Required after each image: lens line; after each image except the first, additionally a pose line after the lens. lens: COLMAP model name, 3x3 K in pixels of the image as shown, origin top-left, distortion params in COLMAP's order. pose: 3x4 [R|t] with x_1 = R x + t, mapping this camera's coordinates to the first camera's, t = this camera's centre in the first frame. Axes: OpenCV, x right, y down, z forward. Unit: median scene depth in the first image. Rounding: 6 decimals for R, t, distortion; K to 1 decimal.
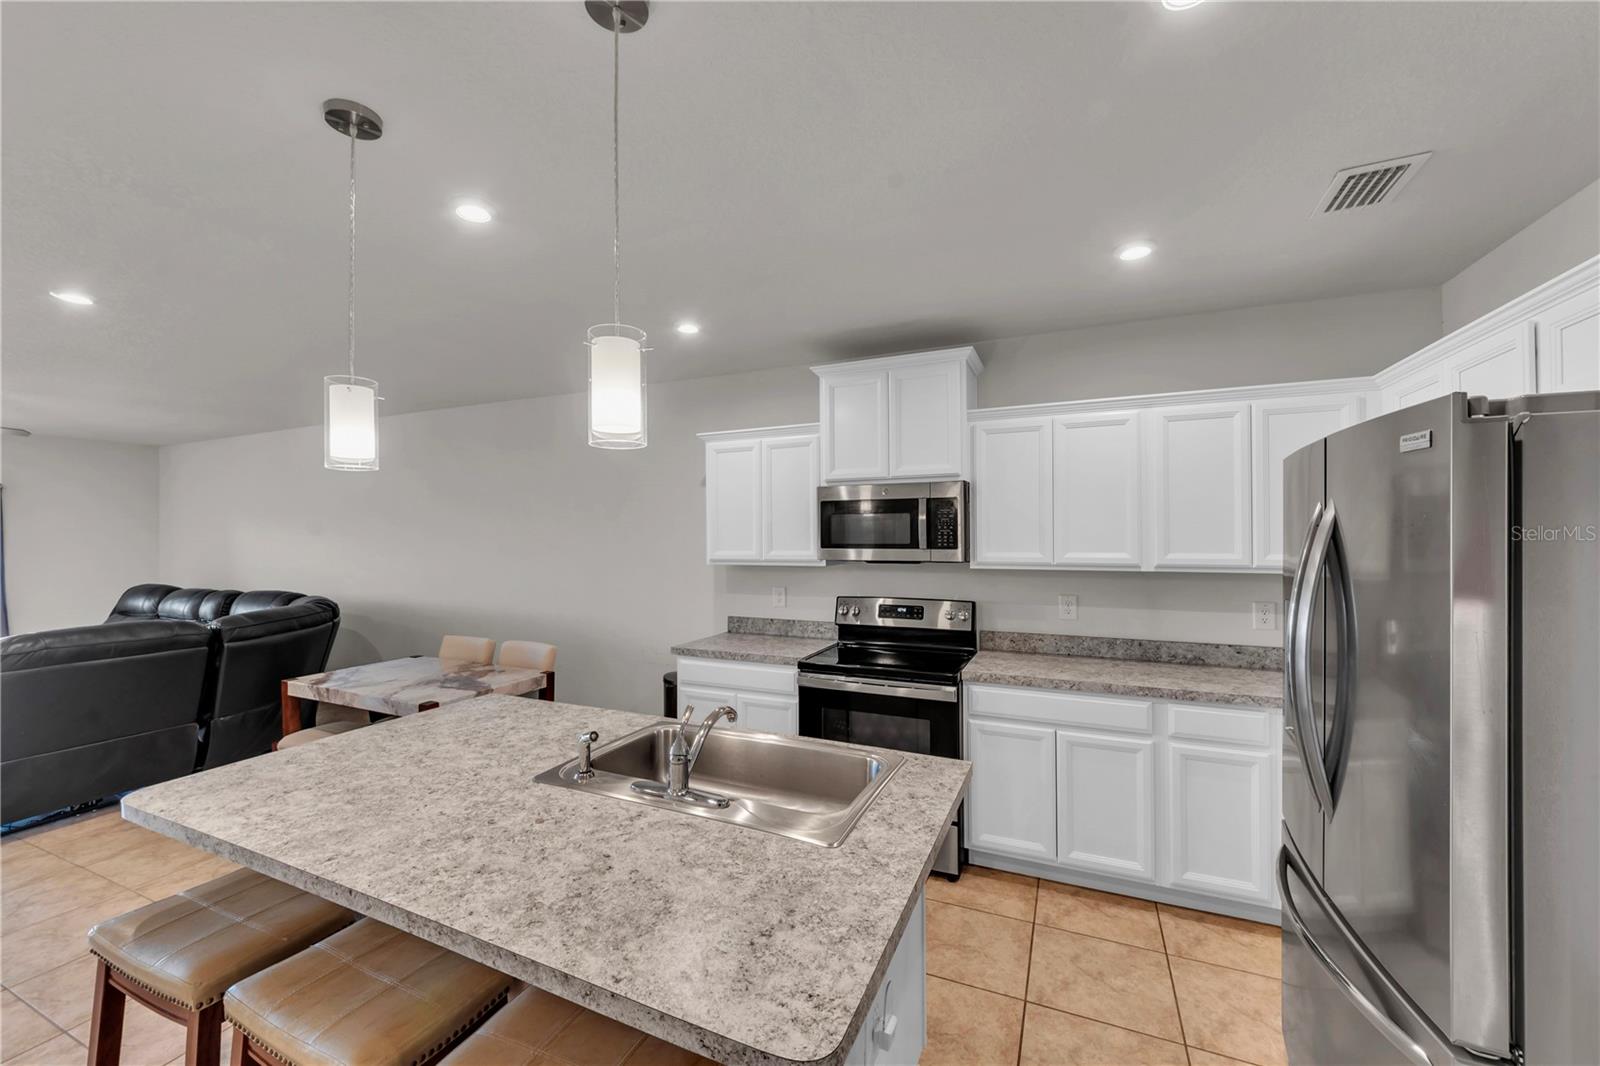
lens RADIAL K [[620.2, 0, 804.9], [0, 620.2, 533.8], [0, 0, 1]] dist [-0.001567, 0.000055]
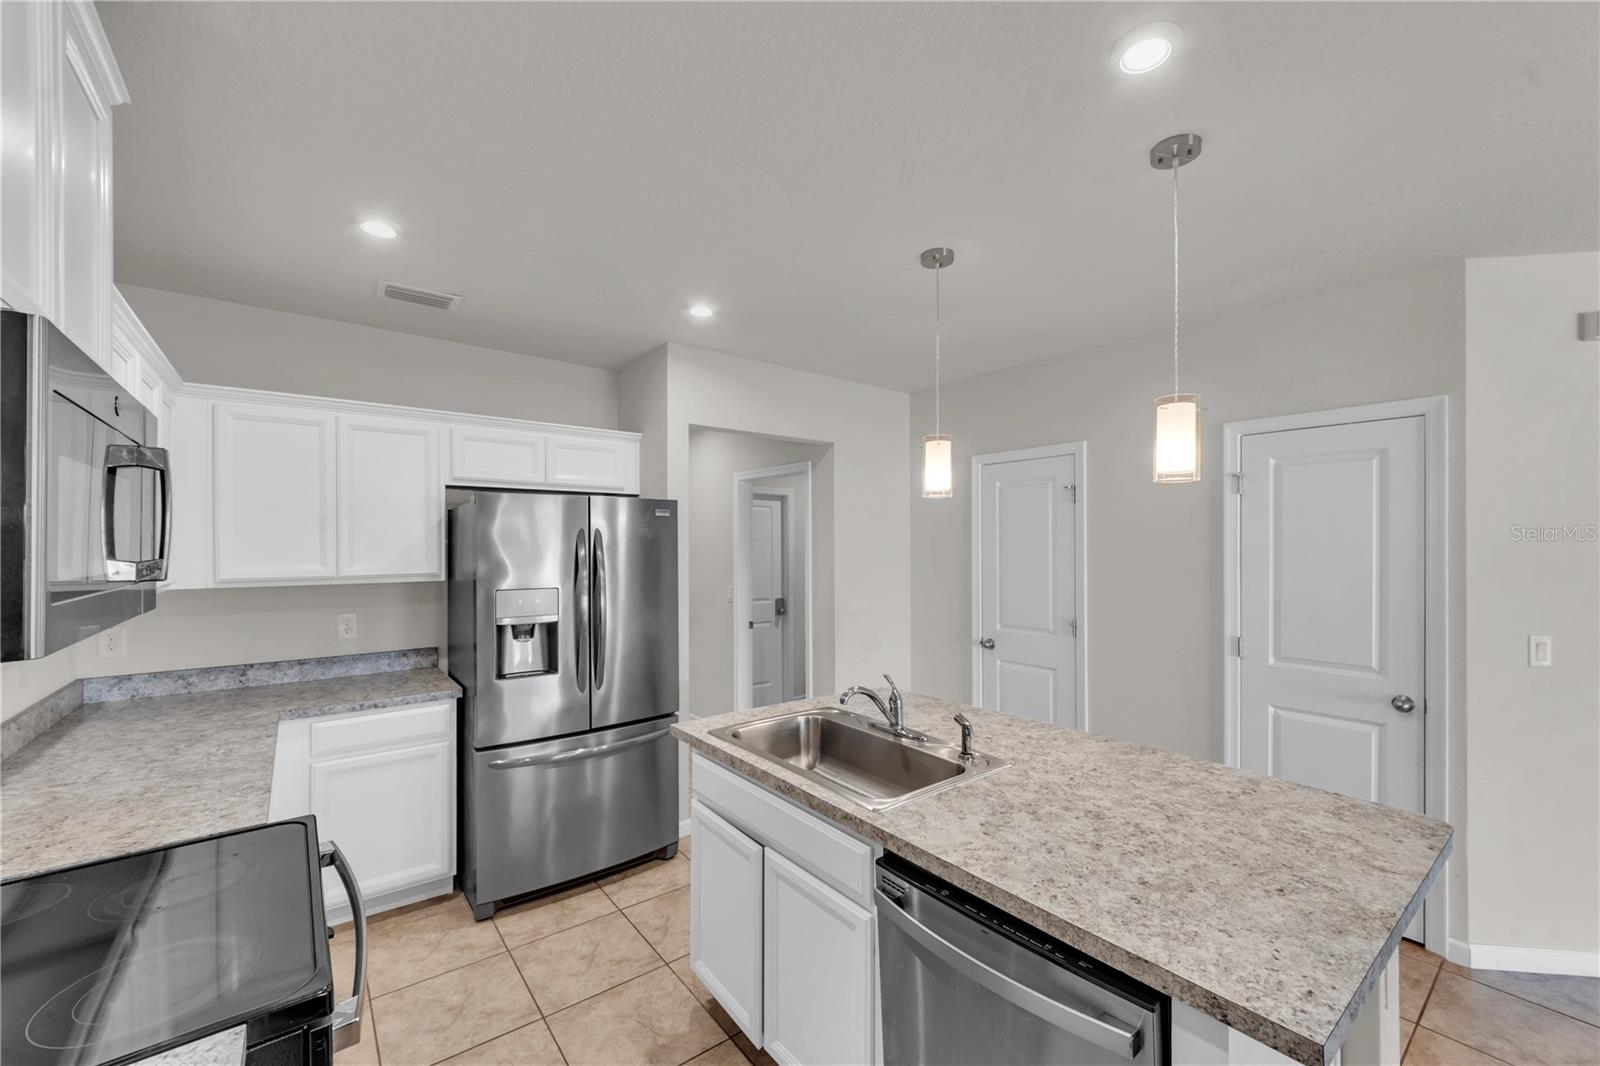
lens RADIAL K [[620.2, 0, 814.9], [0, 620.2, 575.6], [0, 0, 1]] dist [-0.001567, 0.000055]
pose [[-0.882589, -0.020174, 0.469713, -0.407694], [0.001148, 0.998984, 0.045062, 0.001361], [-0.470144, 0.040310, -0.881669, 1.356795]]
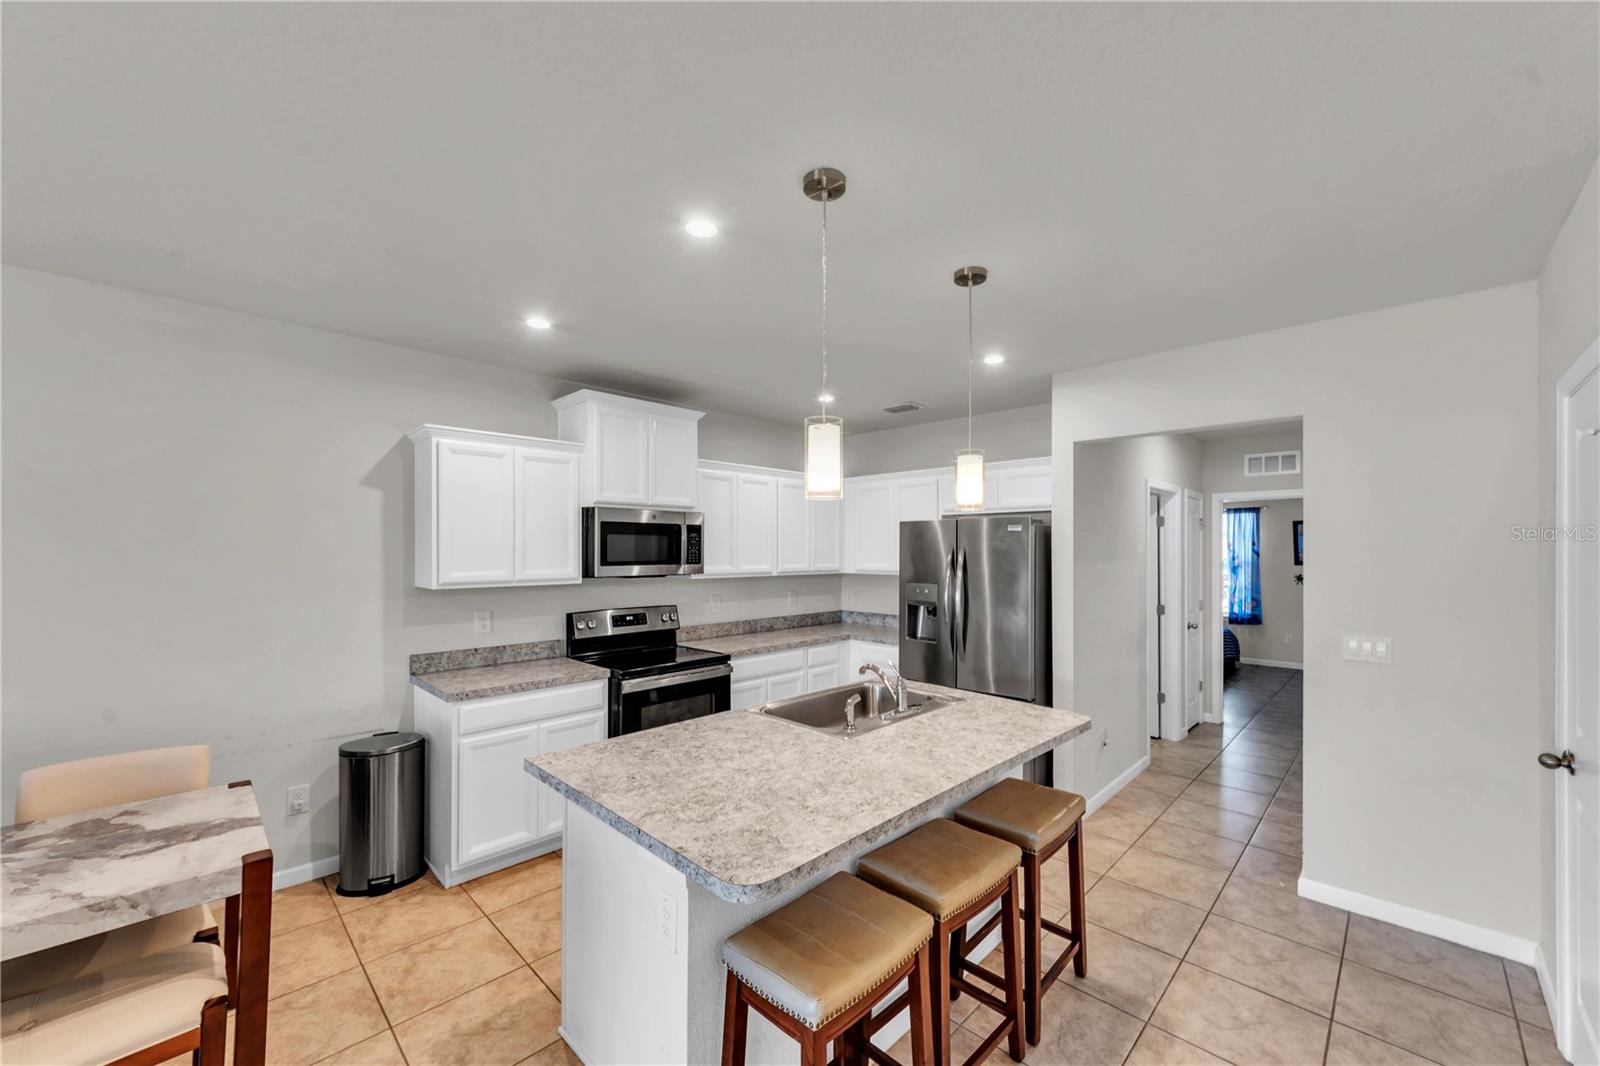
lens RADIAL K [[620.2, 0, 813.1], [0, 620.2, 561.2], [0, 0, 1]] dist [-0.001567, 0.000055]
pose [[0.338206, -0.011827, 0.940998, -1.083206], [-0.007716, 0.999853, 0.015340, -0.005020], [-0.941041, -0.012449, 0.338065, 0.388370]]
